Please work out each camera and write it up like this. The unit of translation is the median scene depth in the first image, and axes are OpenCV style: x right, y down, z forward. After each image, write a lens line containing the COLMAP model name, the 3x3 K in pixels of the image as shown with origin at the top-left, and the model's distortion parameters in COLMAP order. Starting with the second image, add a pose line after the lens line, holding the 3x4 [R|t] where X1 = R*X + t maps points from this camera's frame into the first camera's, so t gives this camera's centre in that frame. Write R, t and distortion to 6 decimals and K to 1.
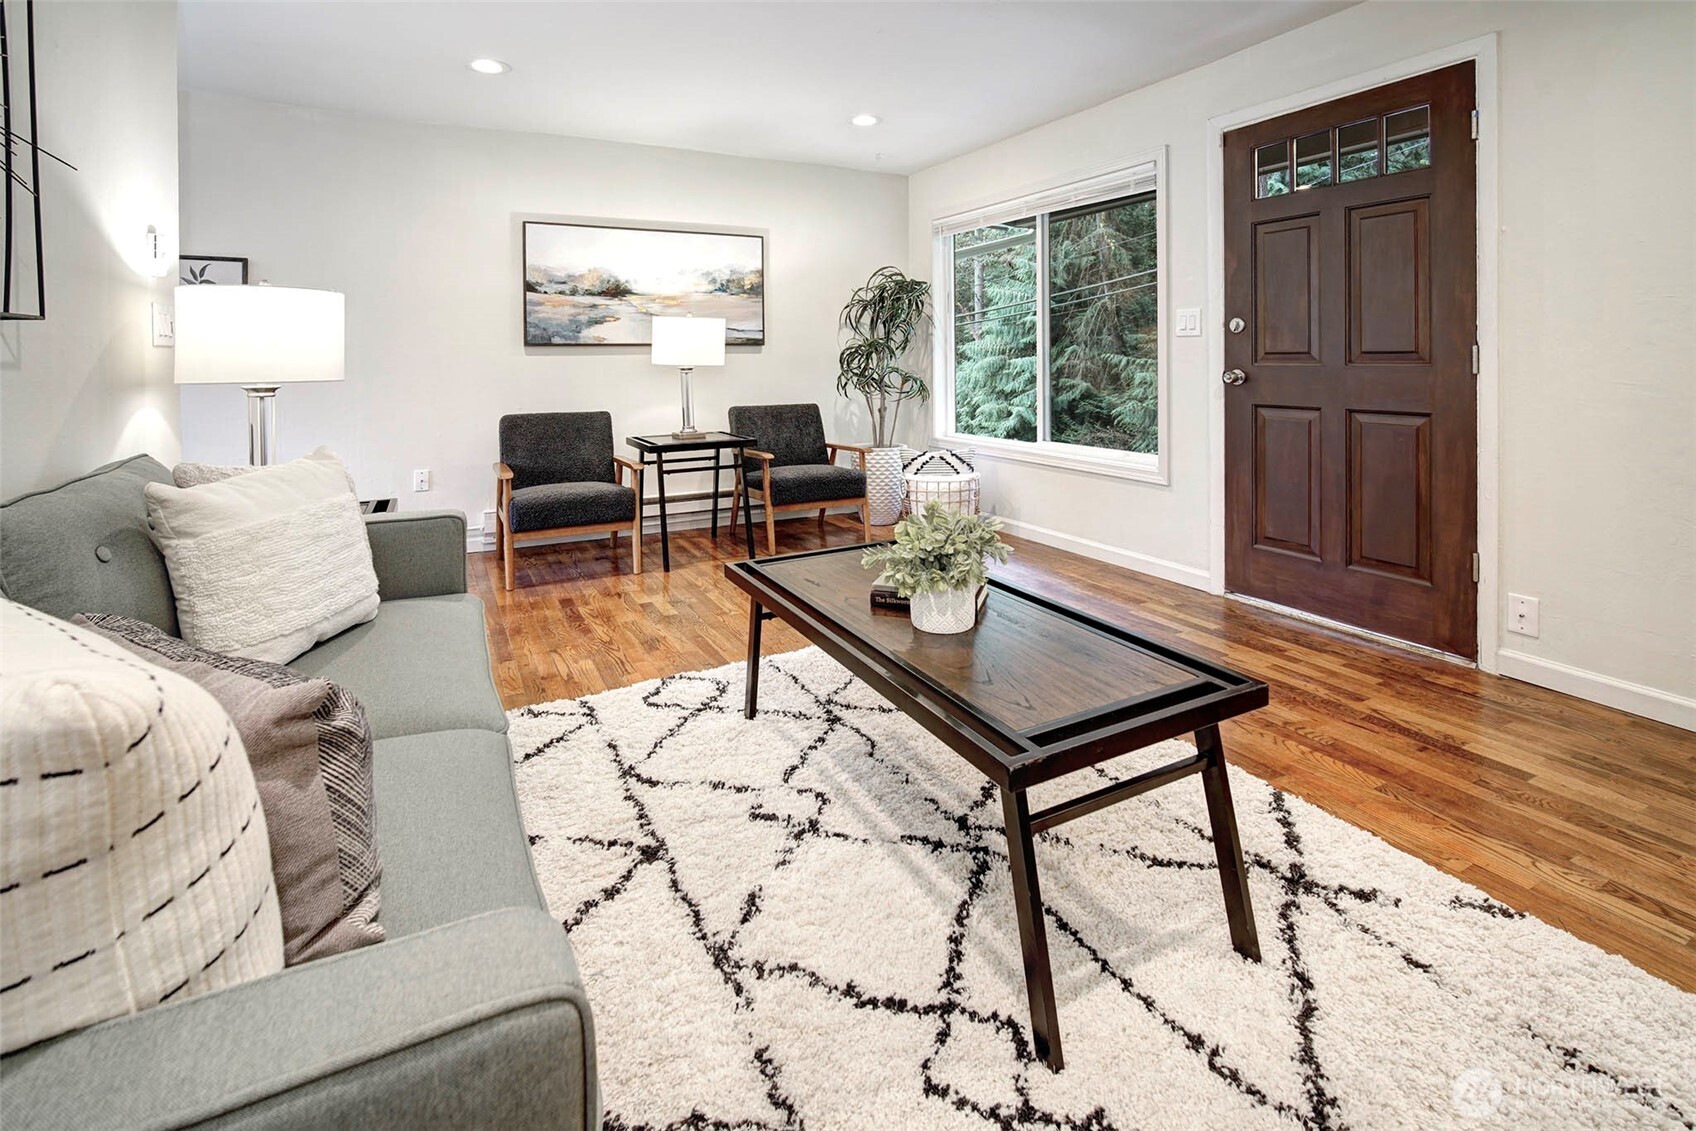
lens RADIAL K [[766.0, 0, 861.4], [0, 766.0, 566.5], [0, 0, 1]] dist [-0.001381, -0.000230]
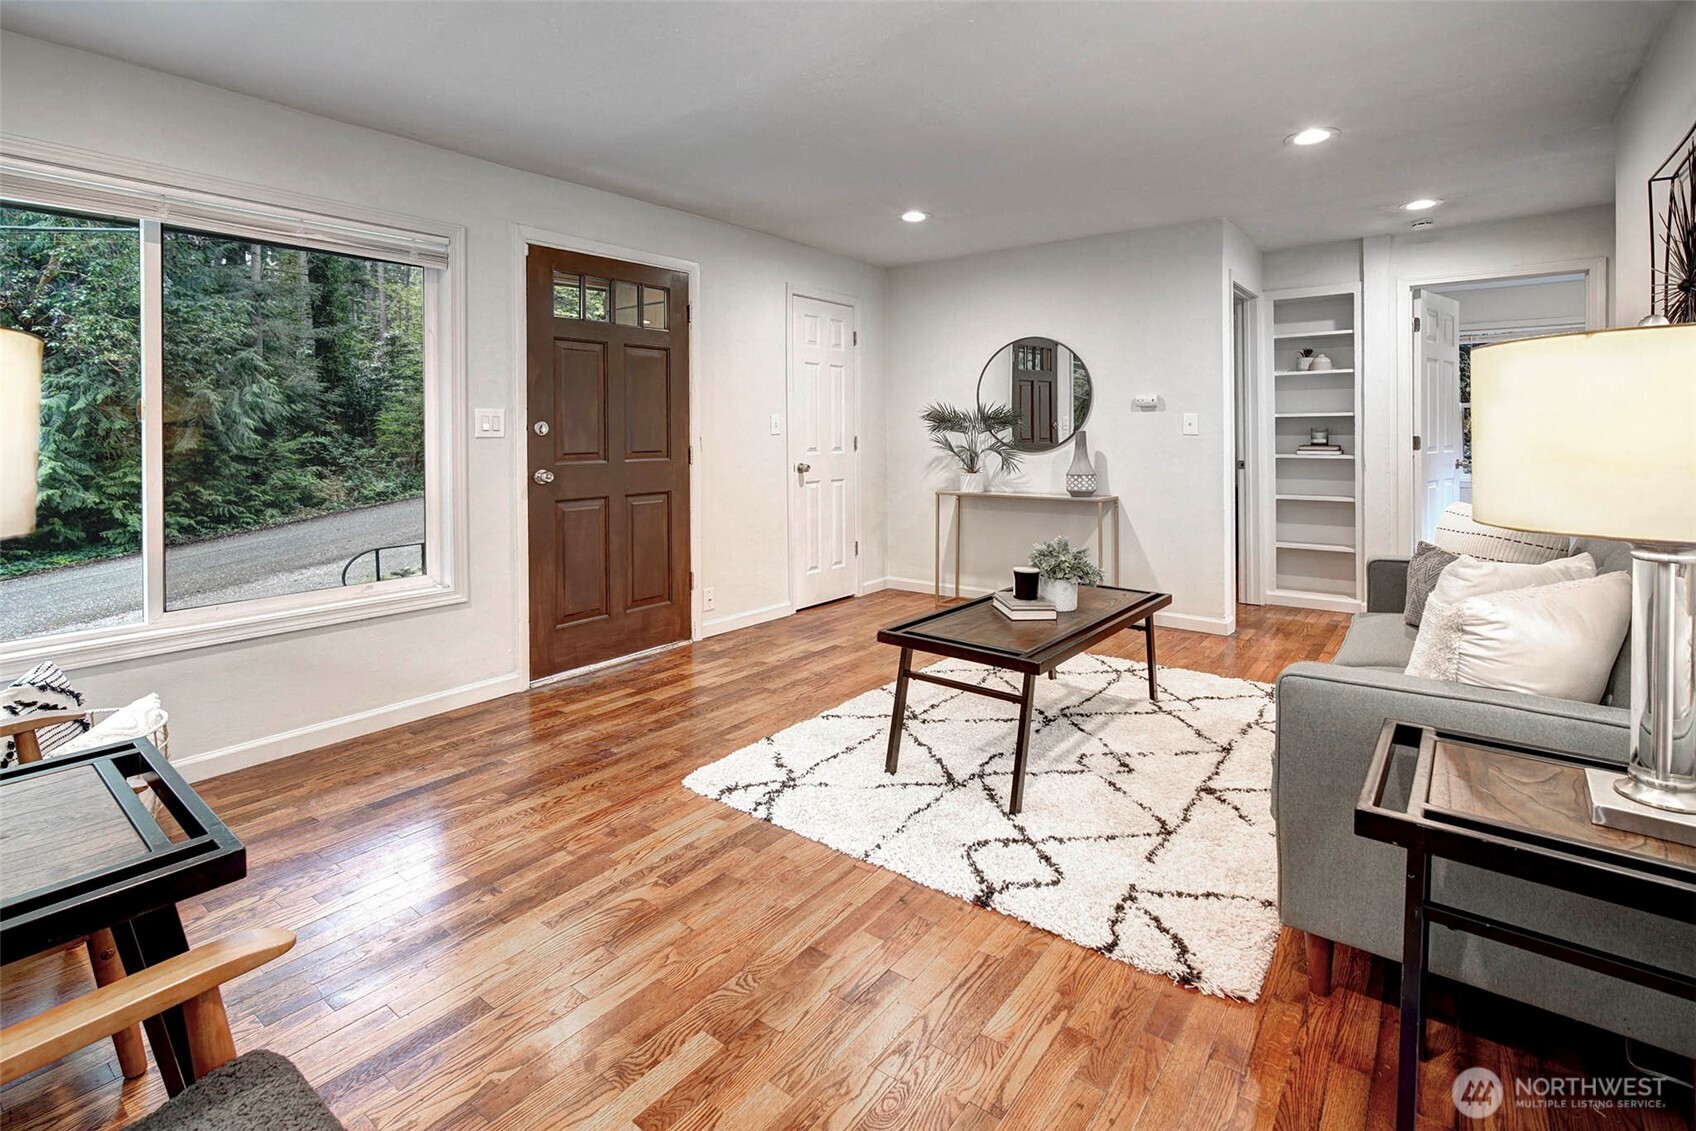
lens RADIAL K [[766.0, 0, 861.4], [0, 766.0, 566.5], [0, 0, 1]] dist [-0.001381, -0.000230]
pose [[-0.405544, -0.149832, 0.901712, -0.691712], [0.237907, 0.935174, 0.262391, -0.318114], [-0.882573, 0.320935, -0.343608, 1.063588]]
